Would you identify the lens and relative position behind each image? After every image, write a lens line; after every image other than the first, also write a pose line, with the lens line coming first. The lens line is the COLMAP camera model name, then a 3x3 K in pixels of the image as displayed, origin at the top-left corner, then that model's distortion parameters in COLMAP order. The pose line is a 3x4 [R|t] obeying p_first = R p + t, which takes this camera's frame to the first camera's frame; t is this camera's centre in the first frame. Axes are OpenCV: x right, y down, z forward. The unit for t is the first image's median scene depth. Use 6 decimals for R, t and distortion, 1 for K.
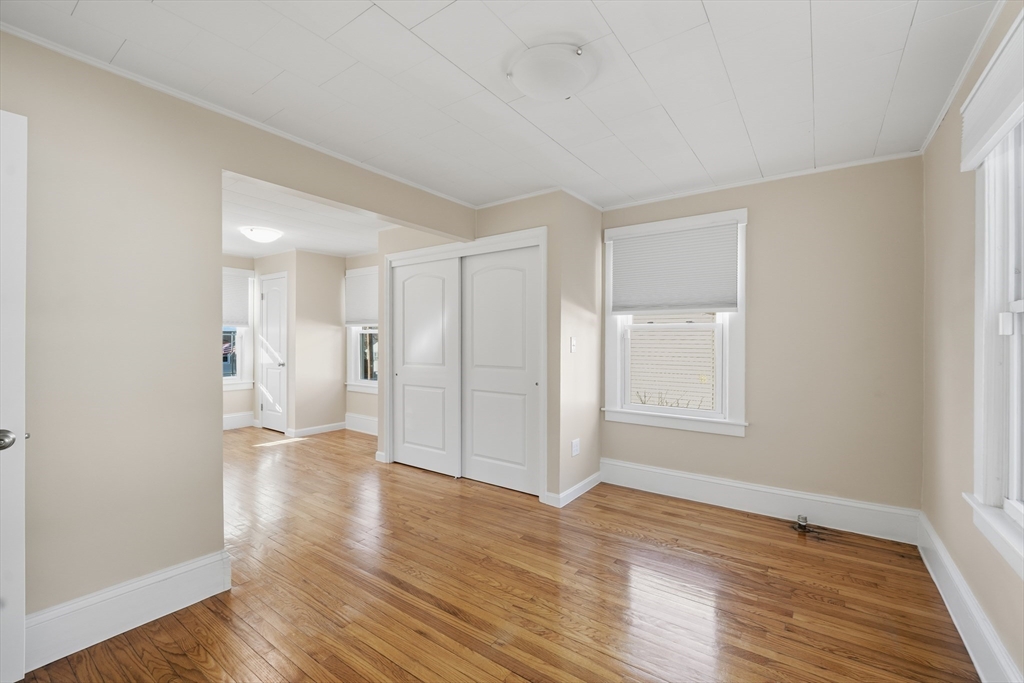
lens RADIAL K [[431.2, 0, 513.6], [0, 431.2, 338.2], [0, 0, 1]] dist [-0.005803, -0.000003]
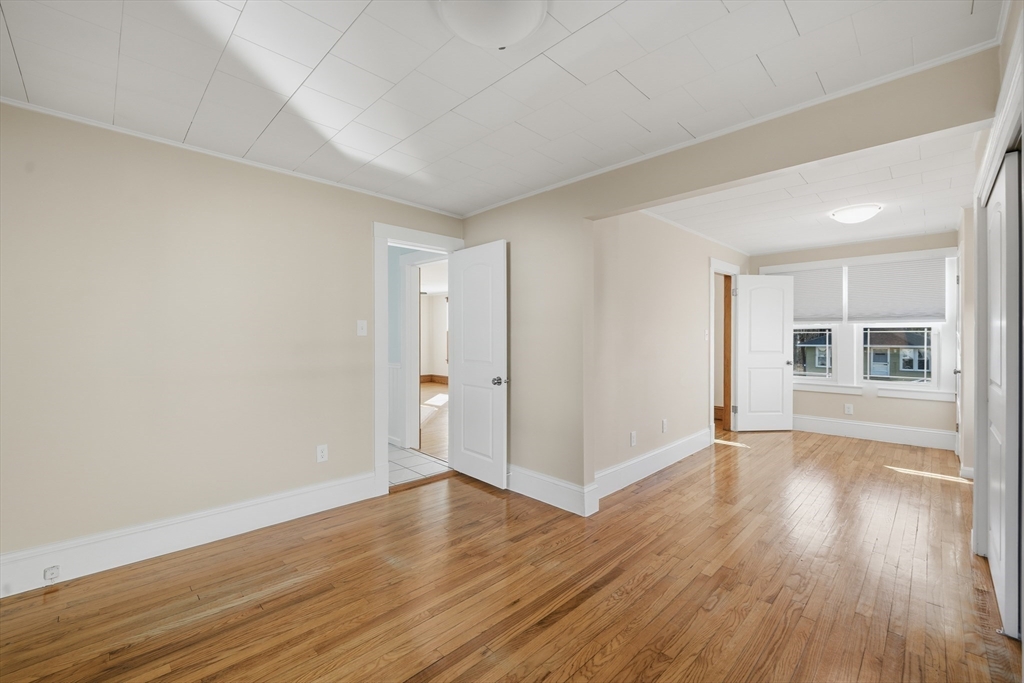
lens RADIAL K [[419.6, 0, 514.1], [0, 419.6, 335.7], [0, 0, 1]] dist [-0.003734, -0.001020]
pose [[-0.142819, 0.007417, -0.989721, 0.711602], [0.004247, 0.999967, 0.006881, -0.022114], [0.989740, -0.003221, -0.142846, 0.941534]]
